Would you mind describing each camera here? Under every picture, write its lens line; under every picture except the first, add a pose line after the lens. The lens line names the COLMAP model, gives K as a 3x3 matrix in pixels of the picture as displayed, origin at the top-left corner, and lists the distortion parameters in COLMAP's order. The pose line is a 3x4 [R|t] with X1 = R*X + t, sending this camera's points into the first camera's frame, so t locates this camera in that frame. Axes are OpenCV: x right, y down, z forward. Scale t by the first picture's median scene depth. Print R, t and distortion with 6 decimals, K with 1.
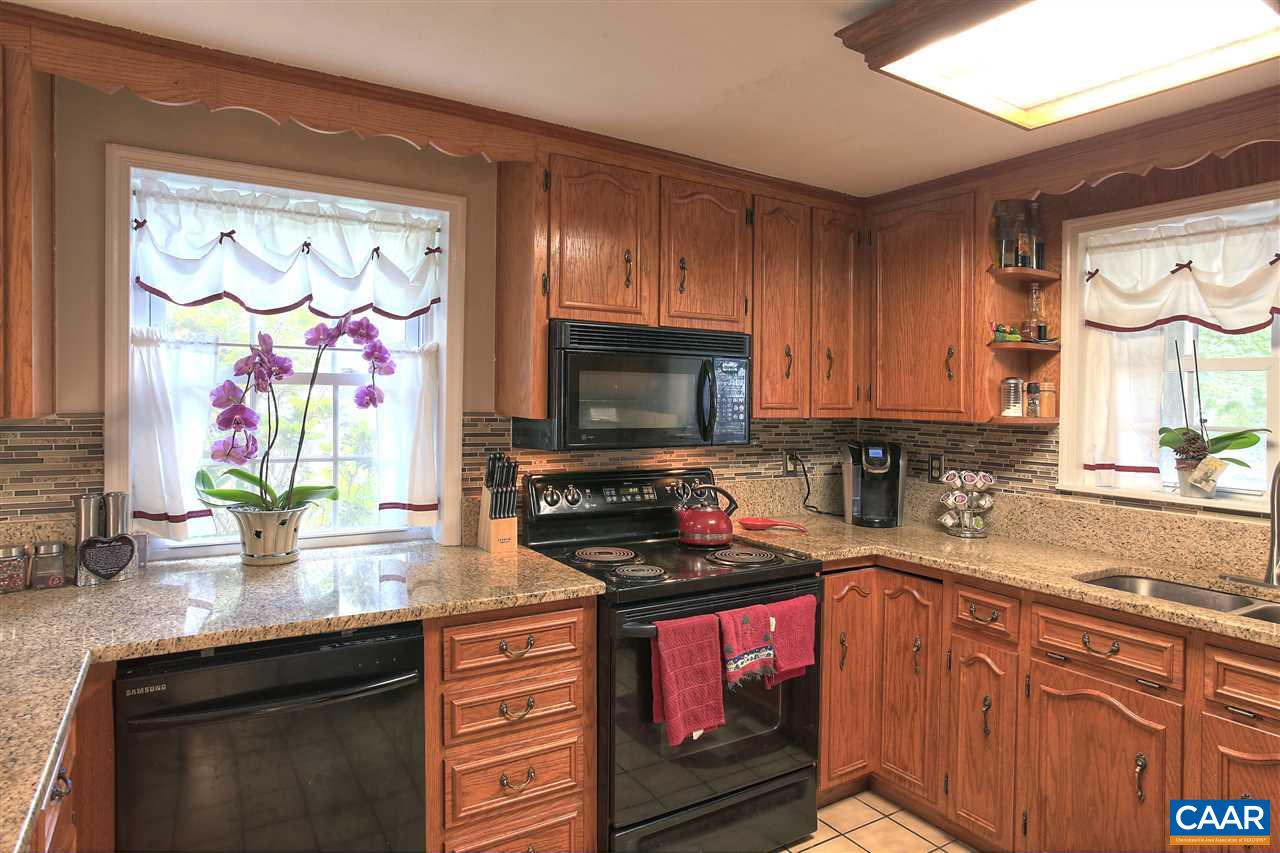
lens RADIAL K [[752.6, 0, 642.9], [0, 752.6, 414.3], [0, 0, 1]] dist [-0.077119, 0.047021]
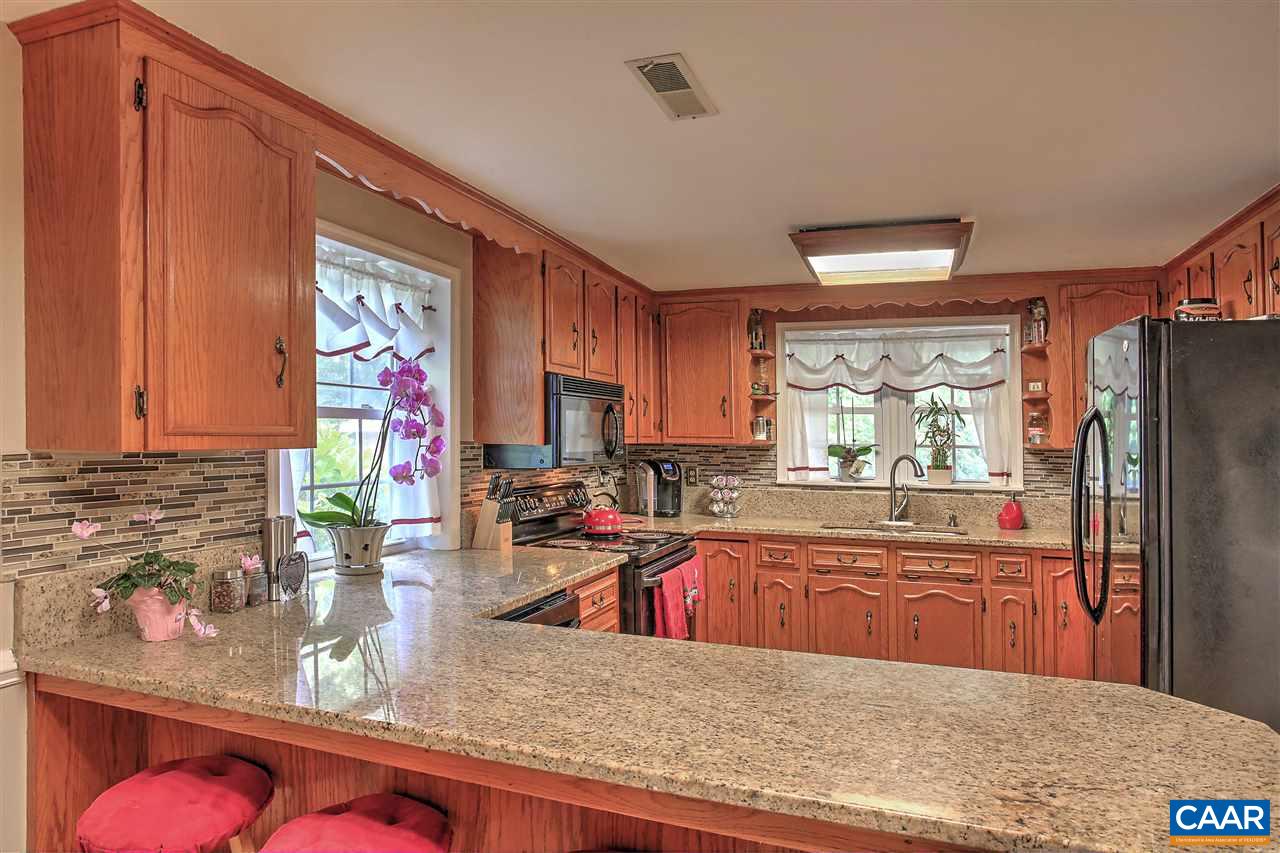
lens RADIAL K [[752.6, 0, 642.9], [0, 752.6, 414.3], [0, 0, 1]] dist [-0.077119, 0.047021]
pose [[0.792496, 0.009592, 0.609802, -0.781936], [0.014464, 0.999299, -0.034517, -0.000347], [-0.609706, 0.036175, 0.791802, -0.176531]]
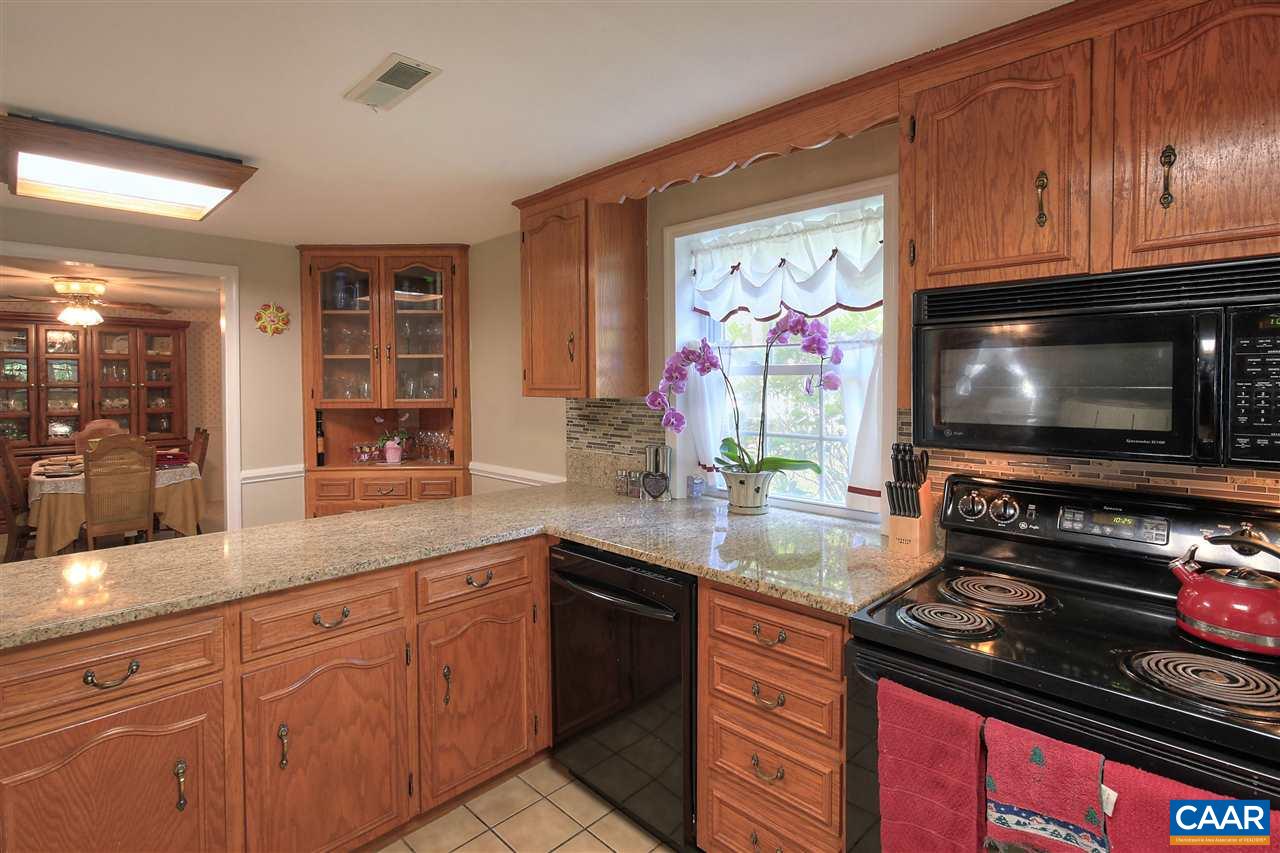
lens RADIAL K [[626.9, 0, 634.3], [0, 626.9, 402.6], [0, 0, 1]] dist [-0.000045, -0.000353]
pose [[0.218334, 0.021004, -0.975648, 0.489124], [-0.010971, 0.999758, 0.019068, -0.010983], [0.975812, 0.006541, 0.218512, 0.517448]]
